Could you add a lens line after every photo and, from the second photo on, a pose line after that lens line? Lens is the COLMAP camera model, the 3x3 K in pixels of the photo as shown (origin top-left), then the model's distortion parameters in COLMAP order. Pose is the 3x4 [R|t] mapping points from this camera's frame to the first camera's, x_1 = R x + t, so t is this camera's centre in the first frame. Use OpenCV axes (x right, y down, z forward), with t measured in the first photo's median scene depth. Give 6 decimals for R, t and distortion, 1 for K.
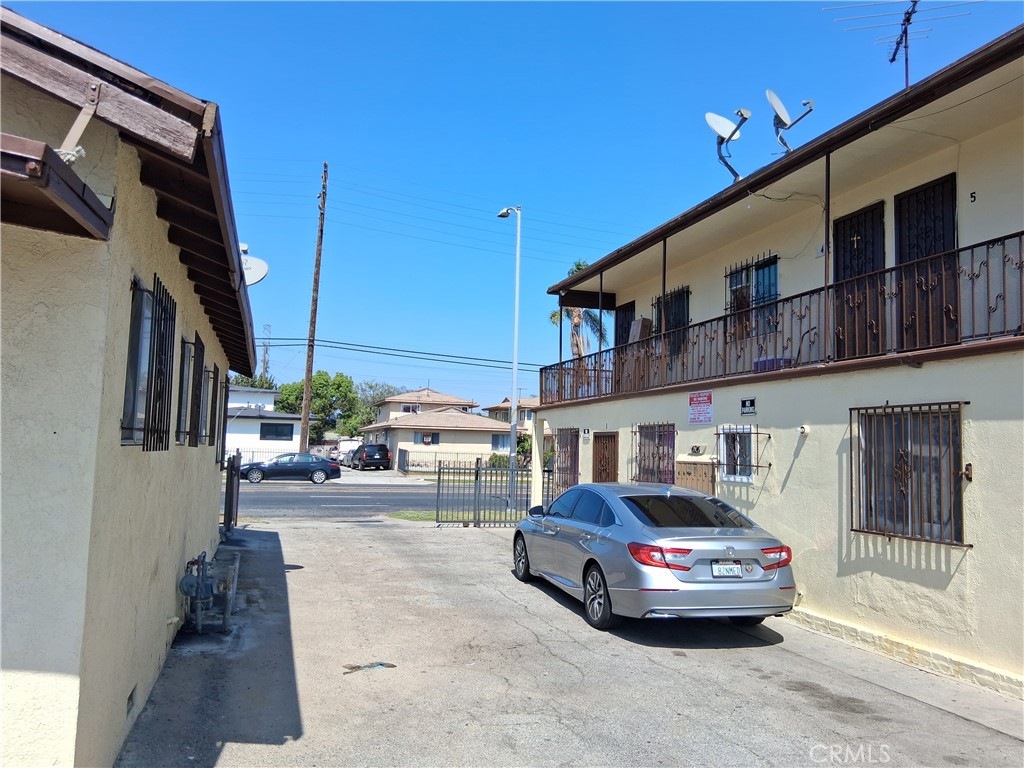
lens RADIAL K [[767.5, 0, 512.0], [0, 767.5, 384.0], [0, 0, 1]] dist [0.102533, -0.180084]
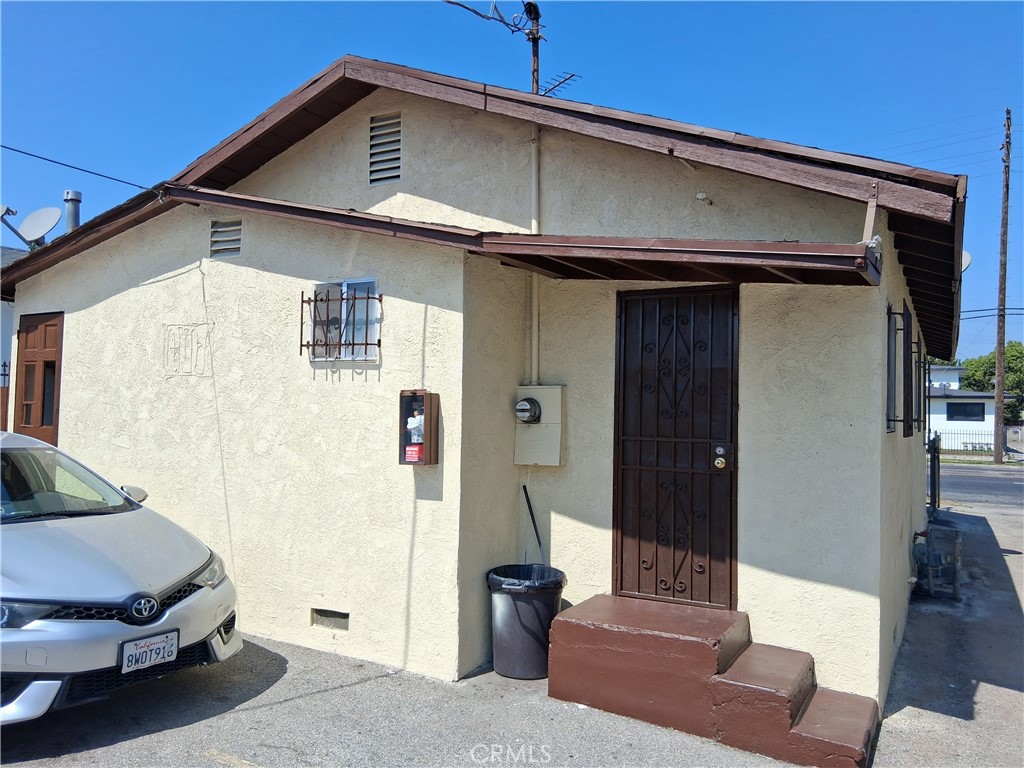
lens RADIAL K [[775.9, 0, 512.0], [0, 775.9, 384.0], [0, 0, 1]] dist [-0.000295, -0.032441]
pose [[0.682698, -0.040089, -0.729601, 0.014669], [0.058541, 0.998285, -0.000075, -0.026187], [0.728352, -0.042661, 0.683874, -0.221237]]
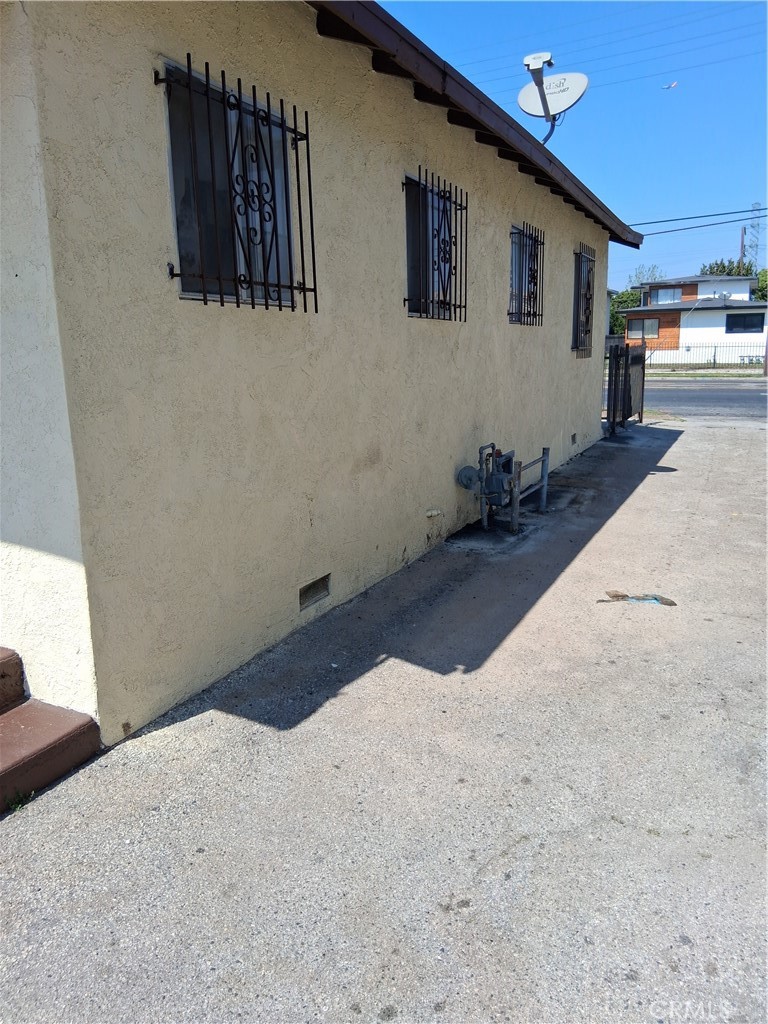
lens RADIAL K [[767.5, 0, 384.0], [0, 767.5, 512.0], [0, 0, 1]] dist [0.102533, -0.180084]
pose [[0.733693, 0.103451, -0.671559, 0.134650], [0.092960, 0.963766, 0.250026, 0.066909], [0.673092, -0.245871, 0.697492, 0.317027]]
